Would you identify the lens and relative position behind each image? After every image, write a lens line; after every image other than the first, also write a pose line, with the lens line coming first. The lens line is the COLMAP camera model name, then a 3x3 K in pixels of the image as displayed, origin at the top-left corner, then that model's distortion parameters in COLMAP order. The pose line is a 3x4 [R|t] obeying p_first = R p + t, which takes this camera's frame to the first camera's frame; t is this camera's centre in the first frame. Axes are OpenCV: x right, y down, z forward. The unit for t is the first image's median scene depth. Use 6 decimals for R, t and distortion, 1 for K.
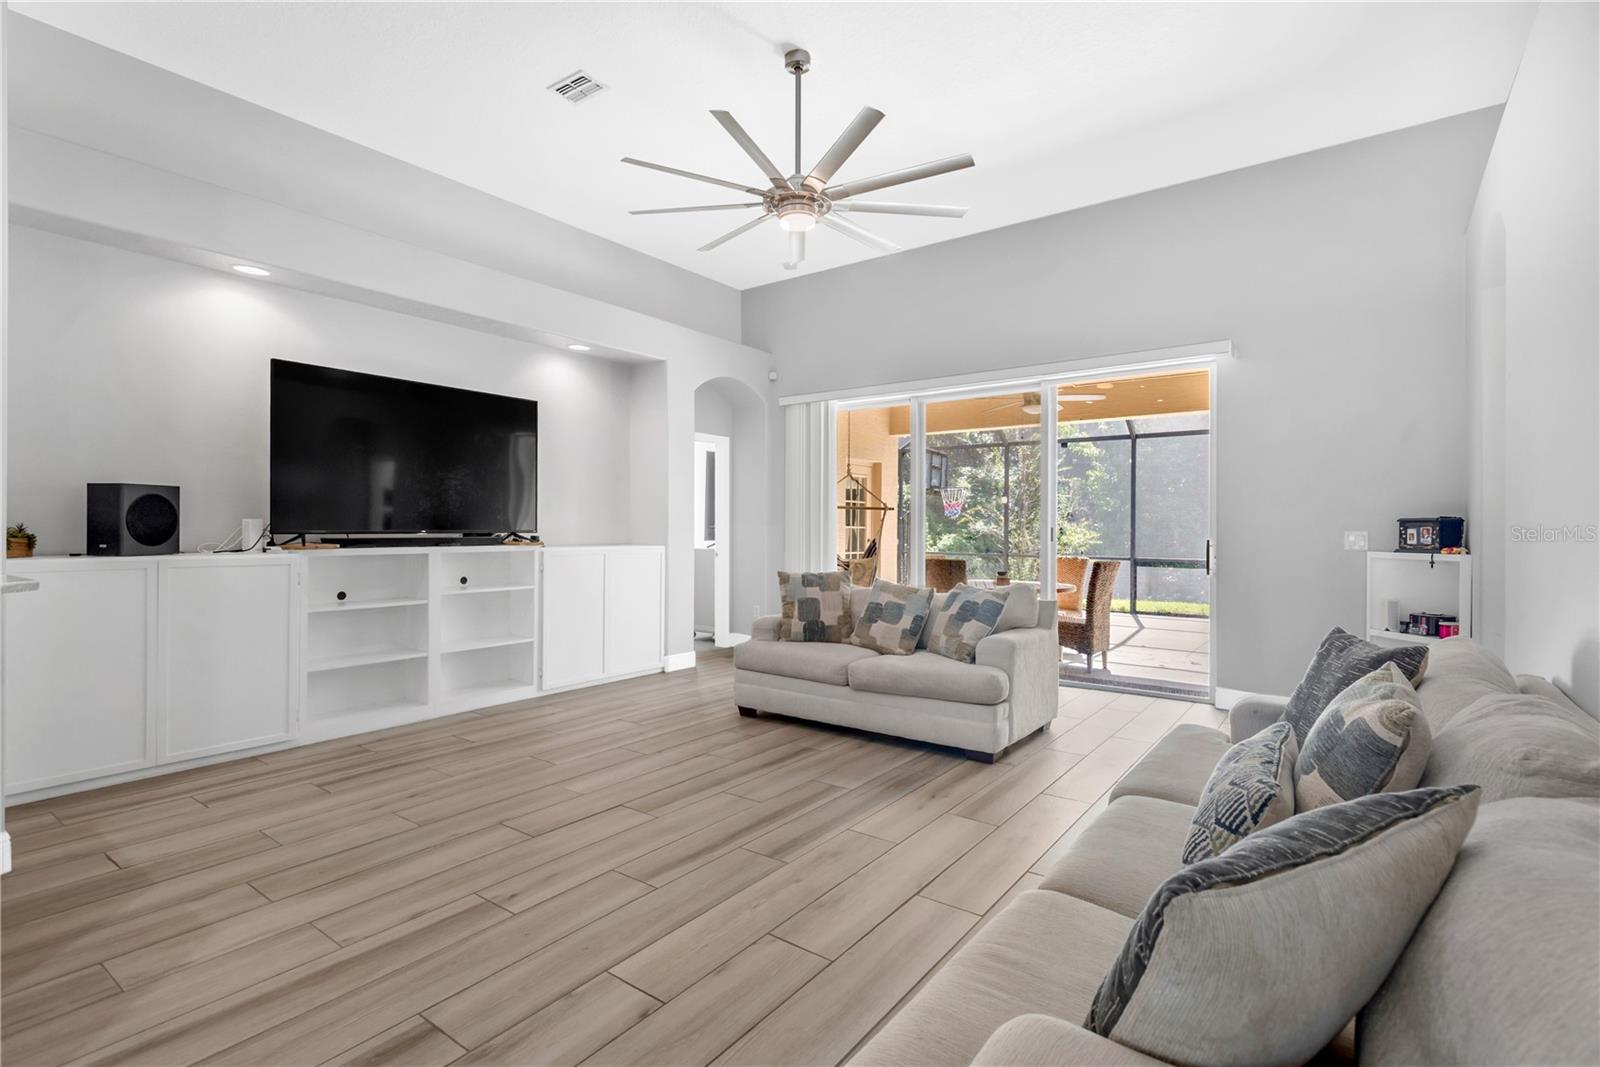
lens RADIAL K [[751.7, 0, 803.0], [0, 751.7, 525.3], [0, 0, 1]] dist [0.008385, -0.000315]
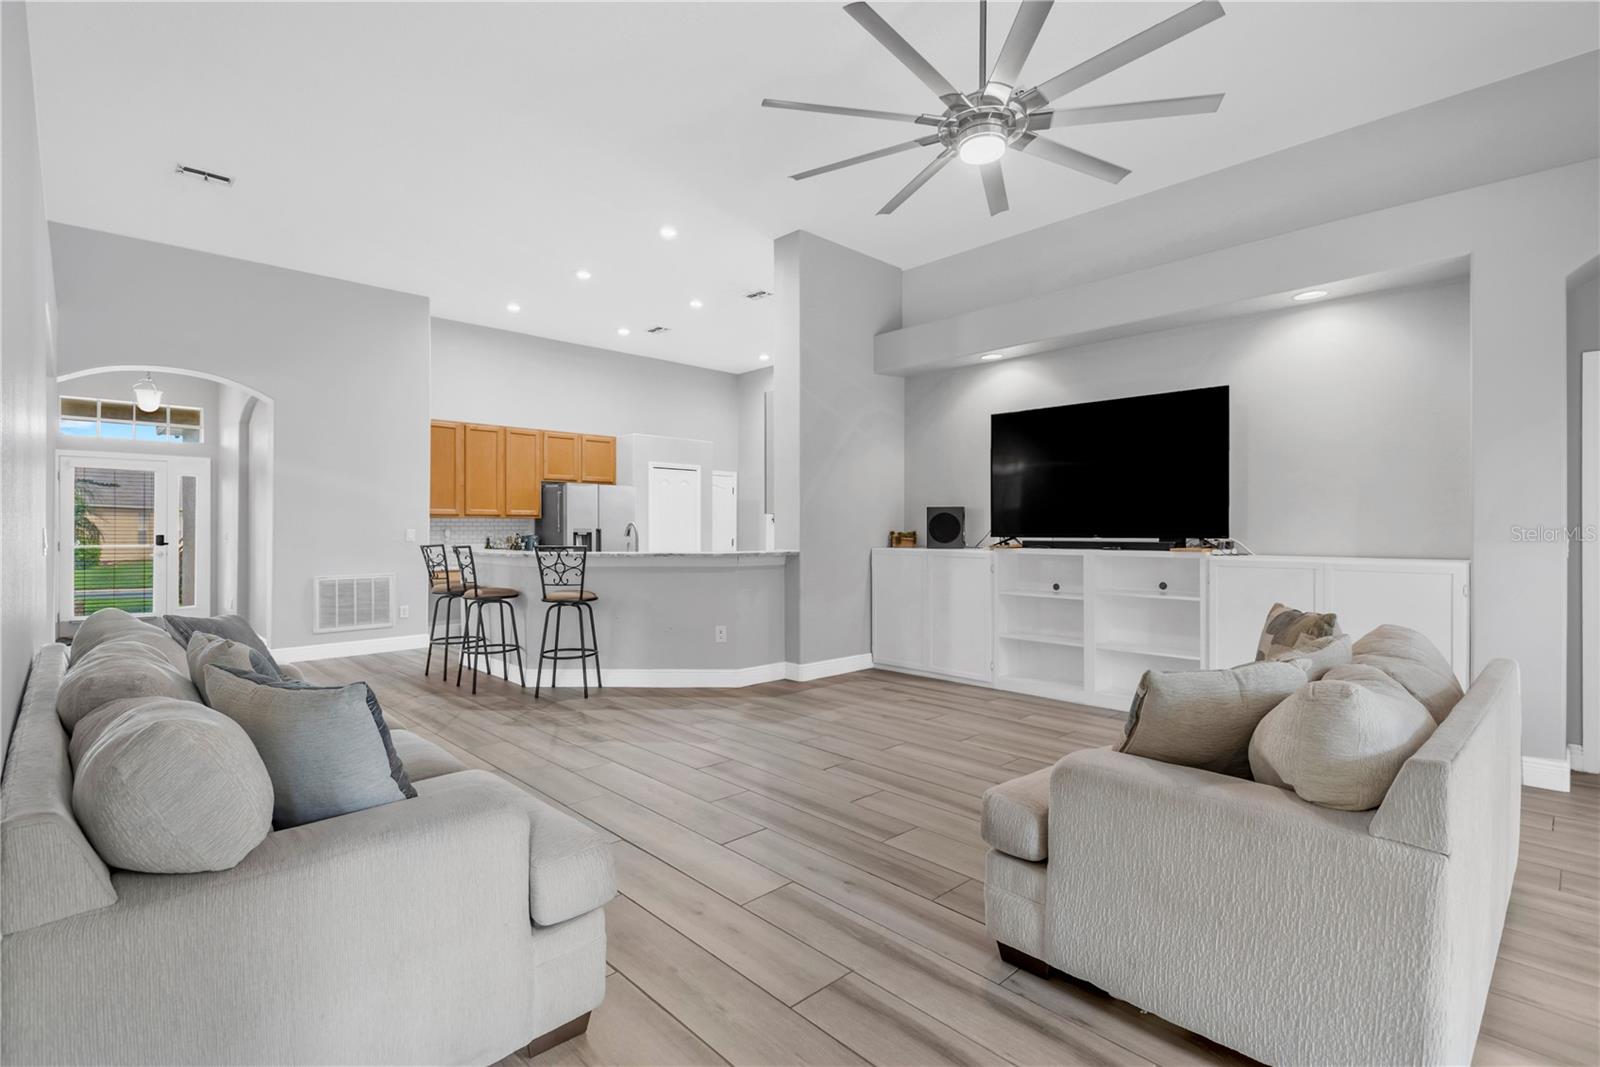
lens RADIAL K [[751.7, 0, 811.4], [0, 751.7, 528.2], [0, 0, 1]] dist [0.008385, -0.000315]
pose [[-0.154930, -0.005962, -0.987907, 0.742906], [-0.002035, 0.999982, -0.005715, 0.004441], [0.987923, 0.001125, -0.154939, 0.859287]]
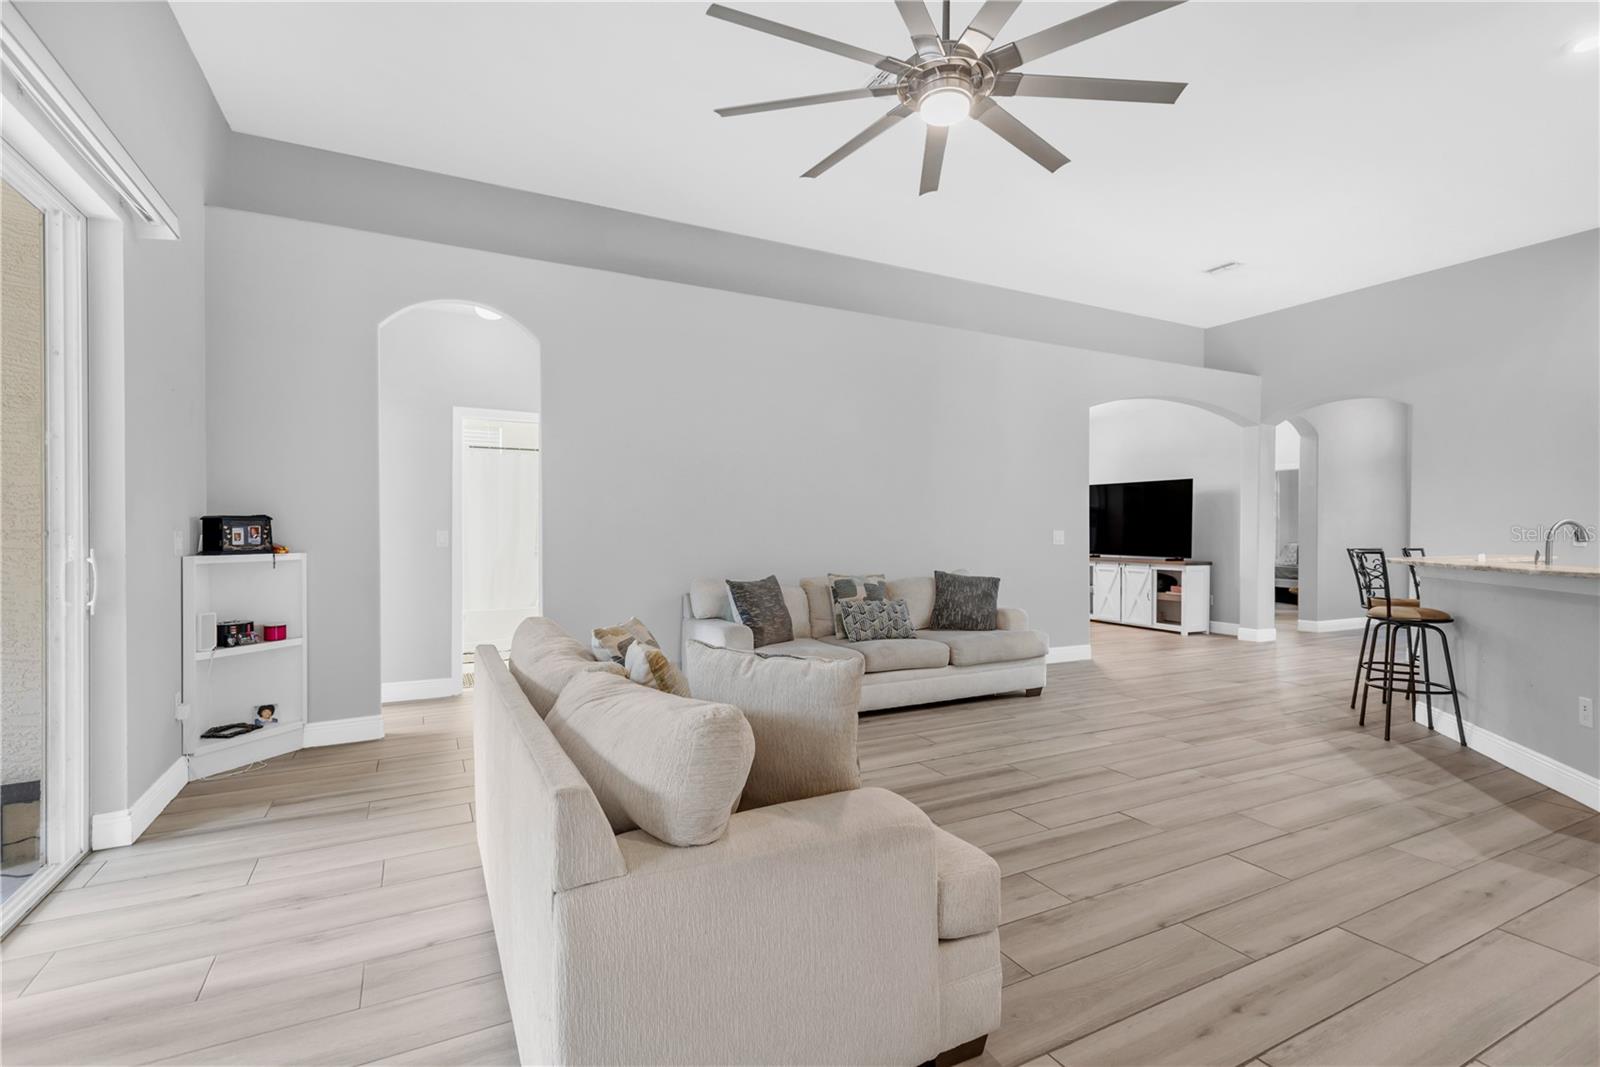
lens RADIAL K [[751.7, 0, 796.9], [0, 751.7, 534.9], [0, 0, 1]] dist [0.008385, -0.000315]
pose [[-0.896953, -0.010366, 0.442004, -0.184328], [-0.006812, 0.999930, 0.009627, -0.000083], [-0.442073, 0.005624, -0.896961, 1.562802]]
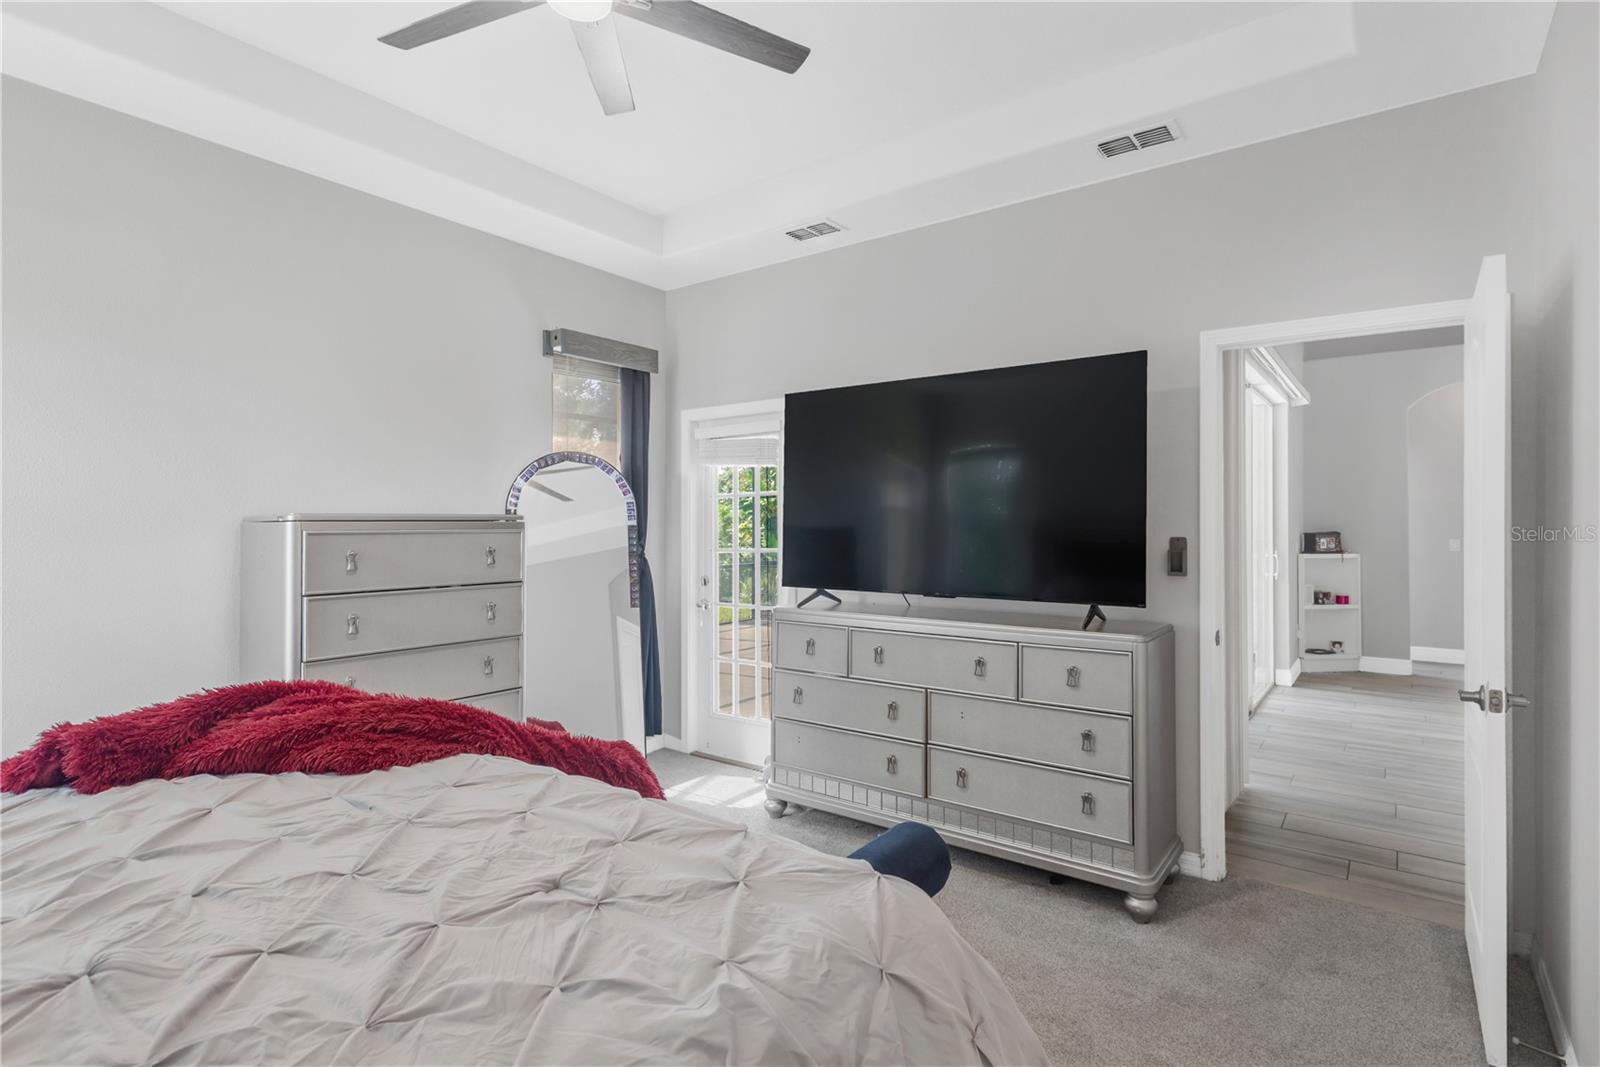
lens RADIAL K [[751.7, 0, 808.2], [0, 751.7, 524.1], [0, 0, 1]] dist [0.008385, -0.000315]
pose [[0.016802, 0.006420, 0.999838, -0.859381], [0.004935, 0.999967, -0.006503, -0.022989], [-0.999847, 0.005044, 0.016769, 2.153308]]
